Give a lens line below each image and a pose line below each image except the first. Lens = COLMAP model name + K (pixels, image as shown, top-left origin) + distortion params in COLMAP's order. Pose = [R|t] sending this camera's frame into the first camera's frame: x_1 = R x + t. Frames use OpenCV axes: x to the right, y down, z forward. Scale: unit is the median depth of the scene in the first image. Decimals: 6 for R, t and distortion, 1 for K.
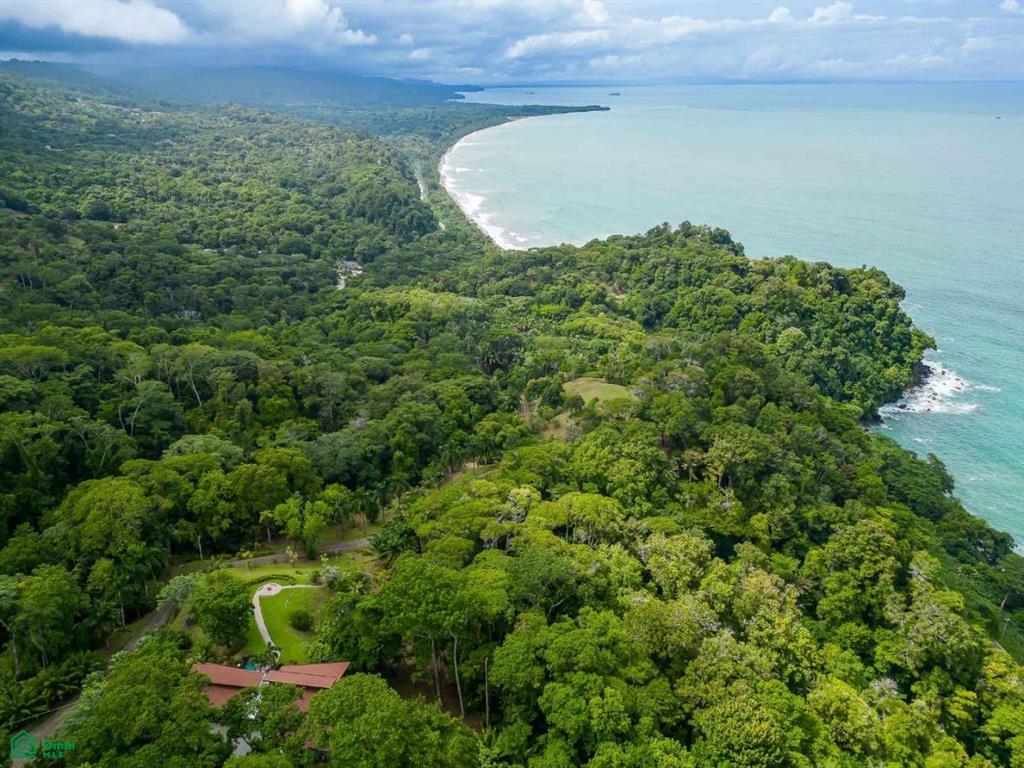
lens RADIAL K [[714.4, 0, 512.0], [0, 714.4, 384.0], [0, 0, 1]] dist [0.072154, -0.080562]
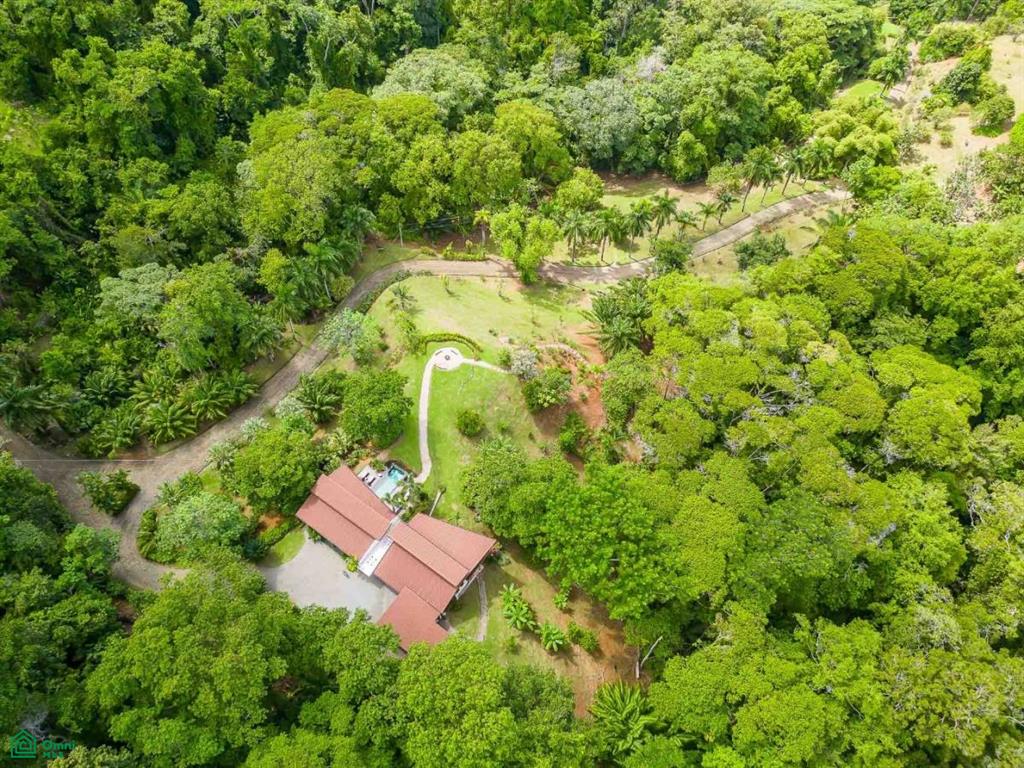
lens RADIAL K [[714.4, 0, 512.0], [0, 714.4, 384.0], [0, 0, 1]] dist [0.072154, -0.080562]
pose [[0.890521, 0.385117, -0.242193, -0.020878], [-0.169416, 0.774793, 0.609093, -0.052229], [0.422221, -0.501379, 0.755214, 0.122057]]
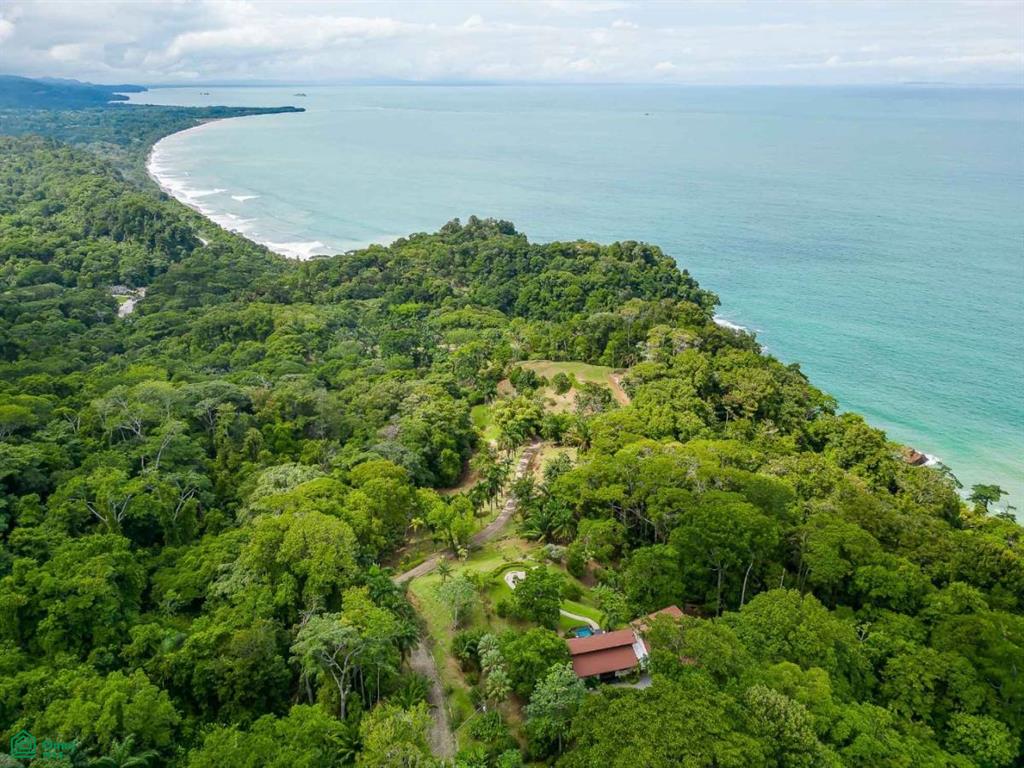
lens RADIAL K [[714.4, 0, 512.0], [0, 714.4, 384.0], [0, 0, 1]] dist [0.072154, -0.080562]
pose [[0.919937, -0.153590, 0.360731, -0.192952], [0.153995, 0.987680, 0.027810, -0.004753], [-0.360558, 0.029967, 0.932255, 0.009849]]
